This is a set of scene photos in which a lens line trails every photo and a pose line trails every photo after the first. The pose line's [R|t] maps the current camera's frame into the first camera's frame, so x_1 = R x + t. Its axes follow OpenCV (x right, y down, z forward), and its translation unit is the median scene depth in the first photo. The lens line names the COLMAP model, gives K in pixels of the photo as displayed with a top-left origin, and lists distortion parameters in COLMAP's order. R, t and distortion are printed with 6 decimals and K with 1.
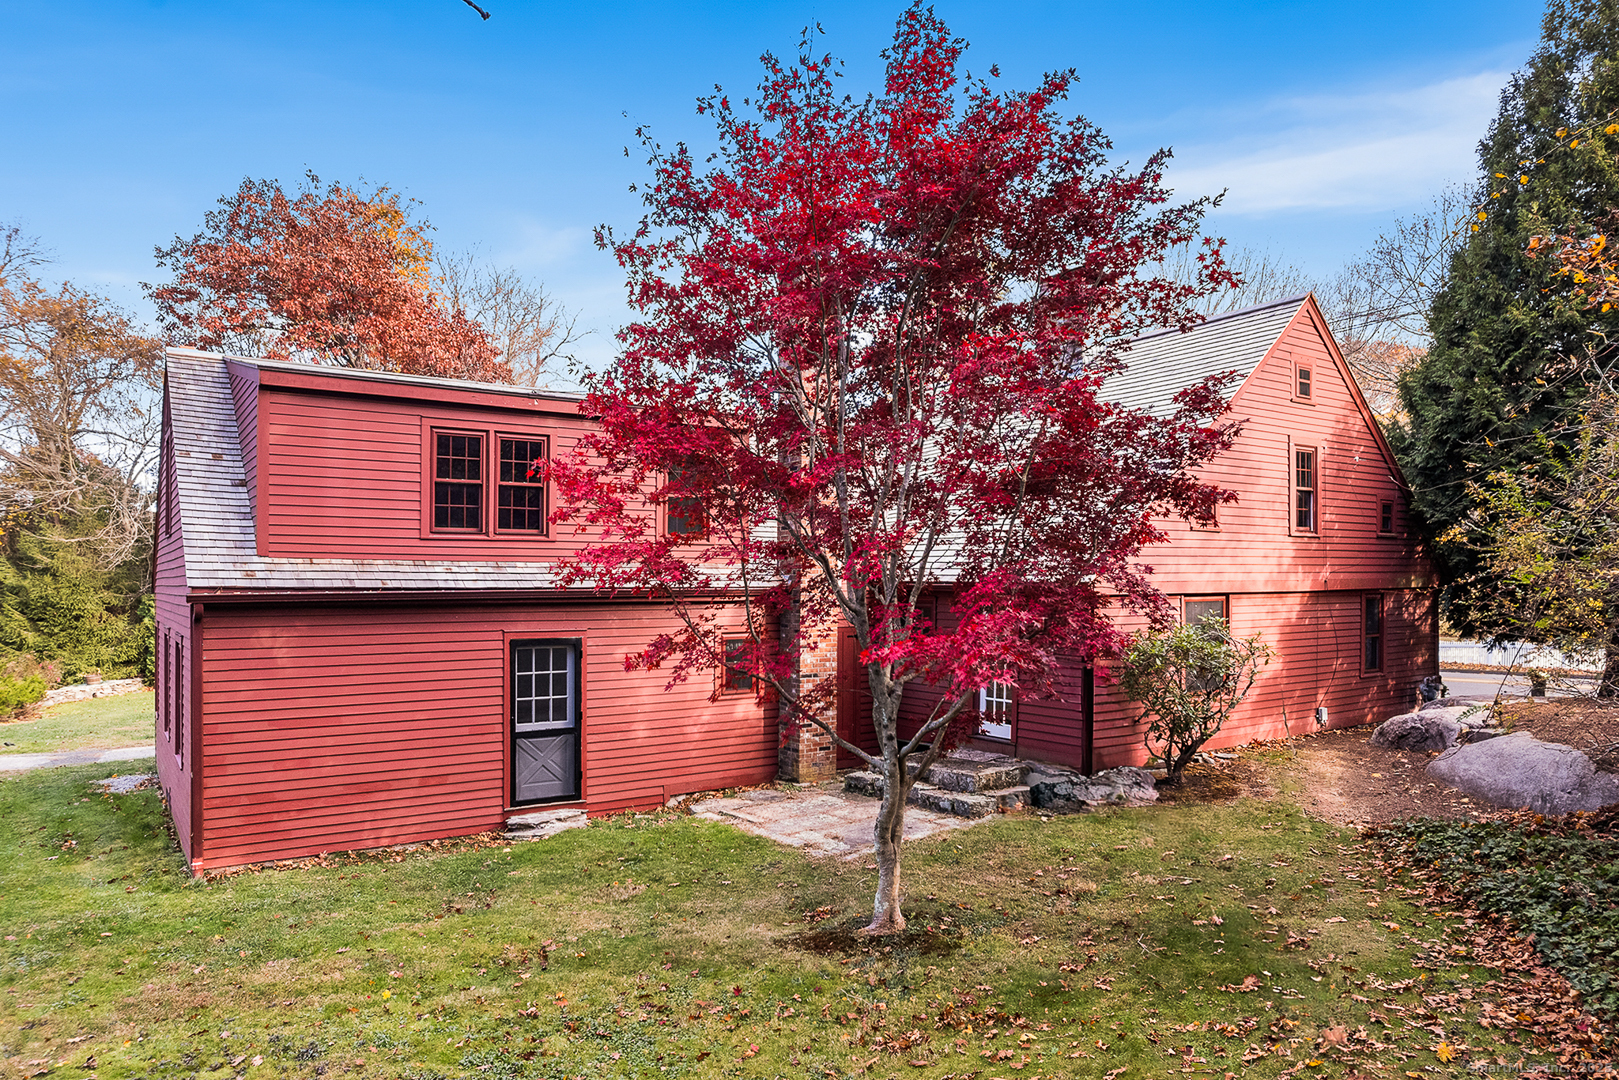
lens RADIAL K [[1065.6, 0, 814.2], [0, 1065.6, 591.2], [0, 0, 1]] dist [-0.092594, 0.087598]
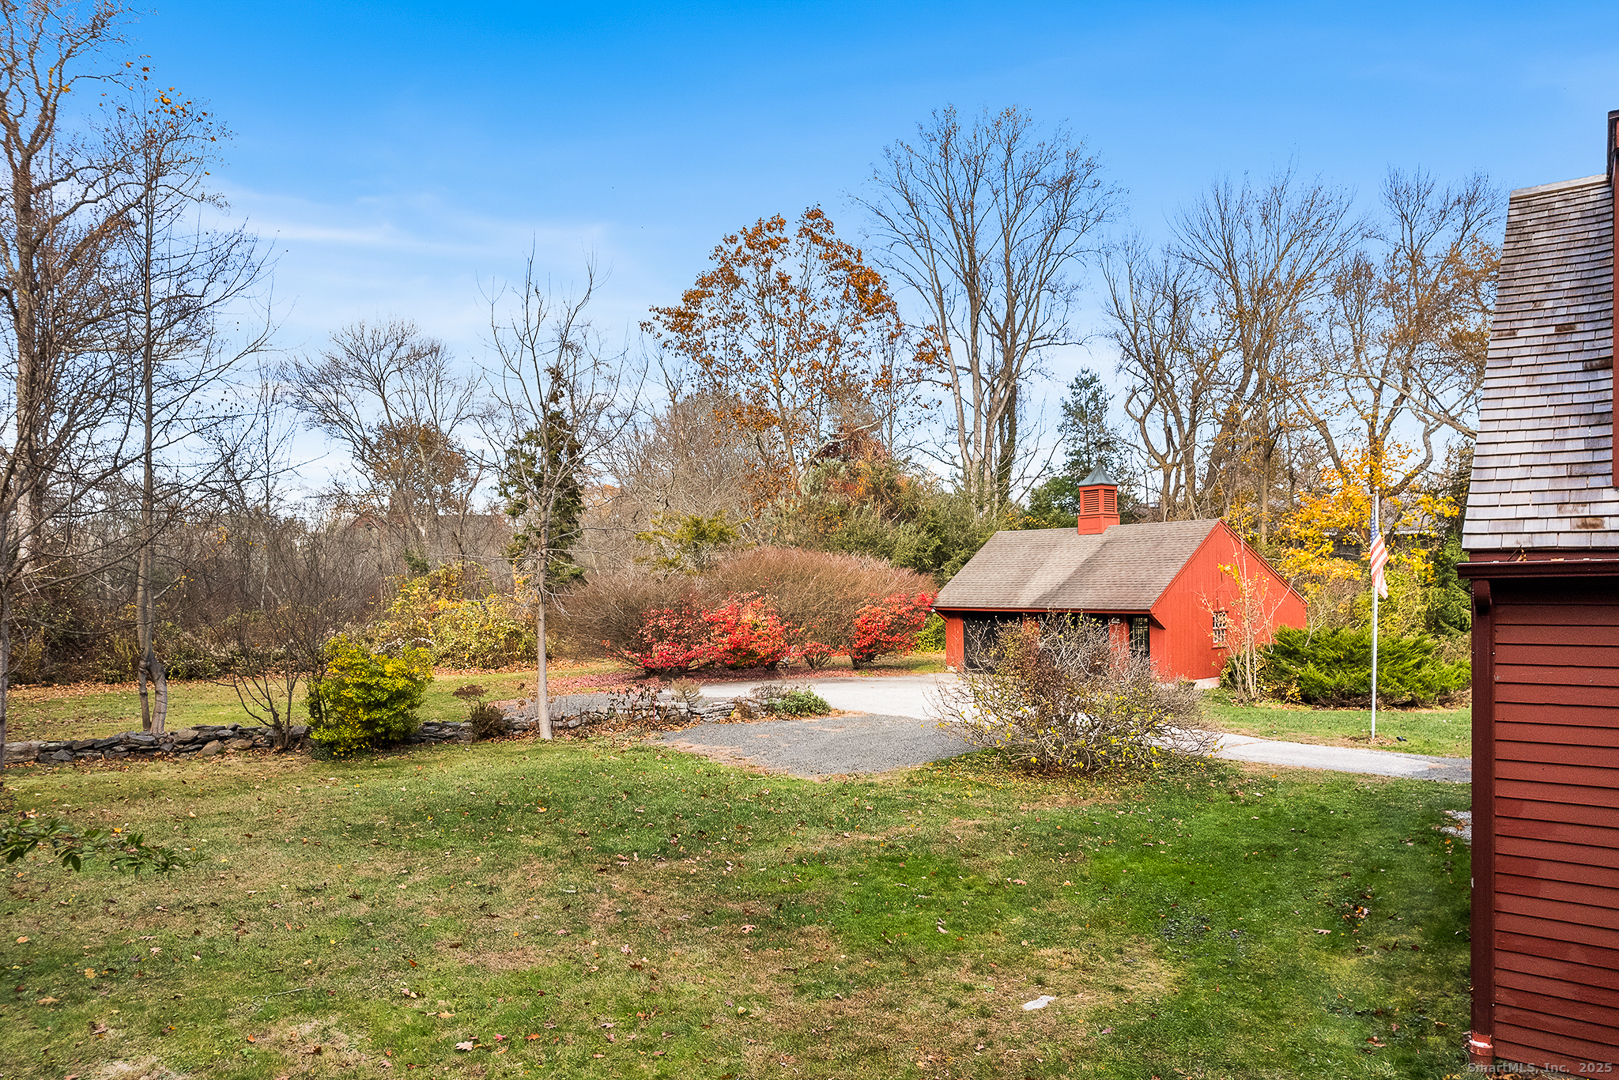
lens RADIAL K [[1065.6, 0, 814.2], [0, 1065.6, 591.2], [0, 0, 1]] dist [-0.092594, 0.087598]
pose [[0.315412, 0.010920, -0.948892, -0.163145], [0.009445, 0.999848, 0.014646, 0.005914], [0.948908, -0.013582, 0.315261, 0.448940]]
